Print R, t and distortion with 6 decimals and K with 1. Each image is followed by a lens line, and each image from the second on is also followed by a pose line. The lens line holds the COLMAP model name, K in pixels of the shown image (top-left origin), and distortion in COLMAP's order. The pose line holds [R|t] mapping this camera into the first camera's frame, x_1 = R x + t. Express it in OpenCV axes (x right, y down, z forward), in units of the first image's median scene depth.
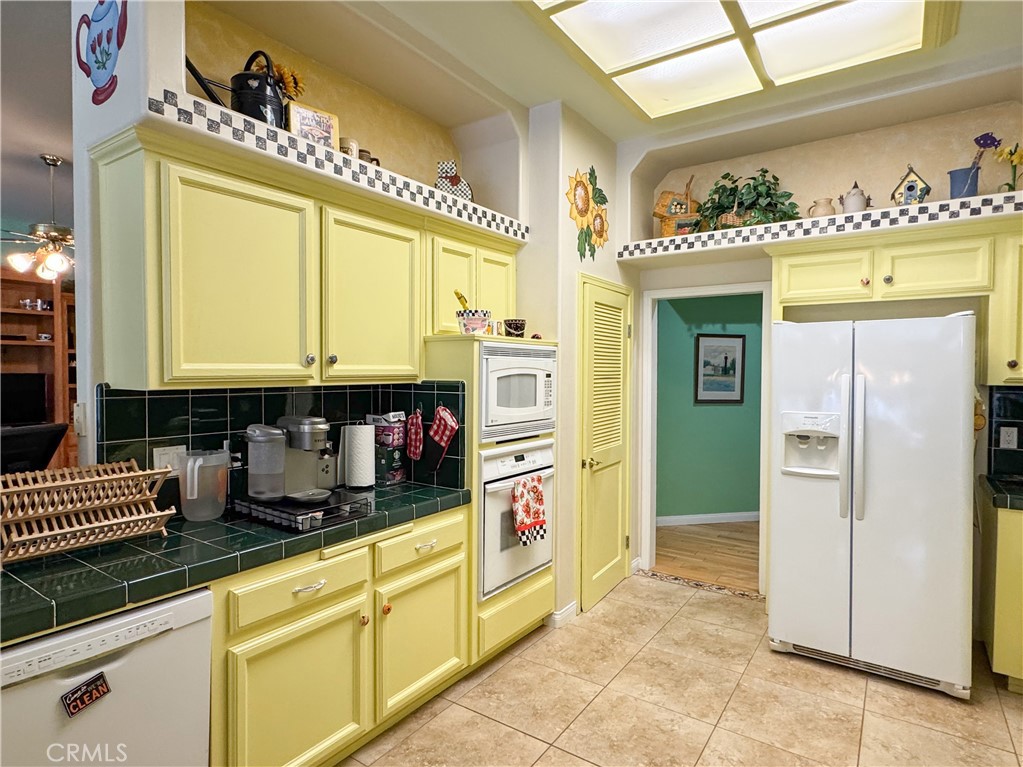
lens RADIAL K [[561.2, 0, 510.2], [0, 561.2, 383.4], [0, 0, 1]] dist [0.000034, -0.000187]
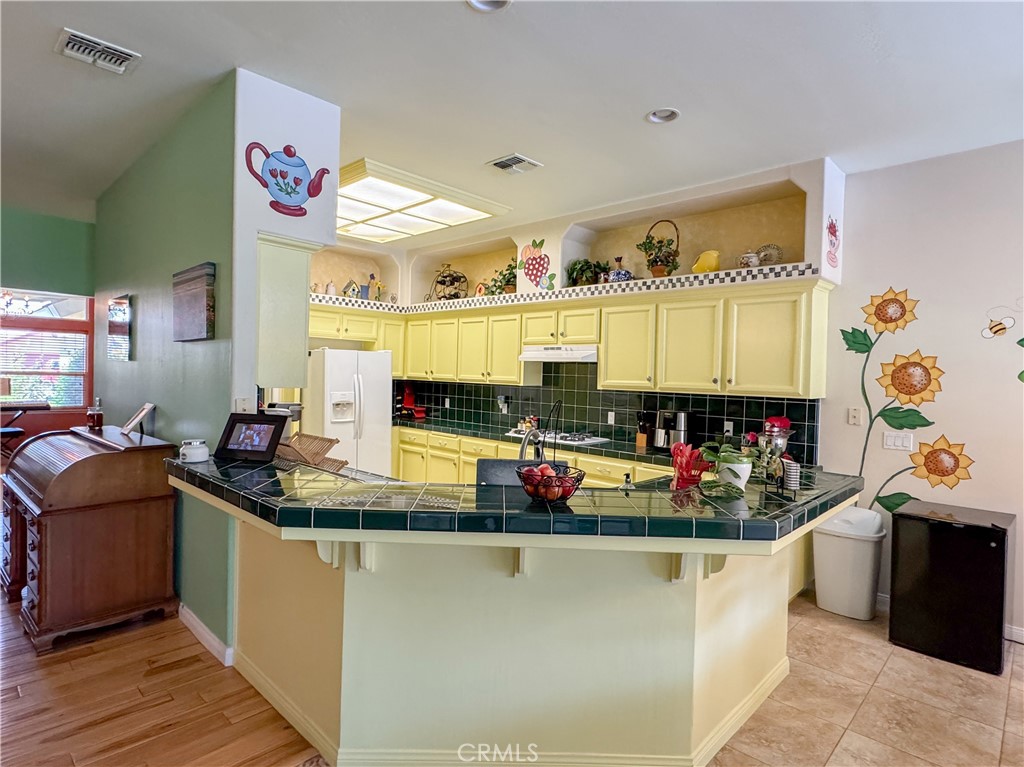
lens RADIAL K [[561.7, 0, 509.8], [0, 561.7, 383.8], [0, 0, 1]] dist [0.000034, -0.000187]
pose [[0.149301, -0.015152, 0.988676, -1.409813], [-0.002624, 0.999873, 0.015720, -0.015452], [-0.988788, -0.004942, 0.149242, 0.061526]]
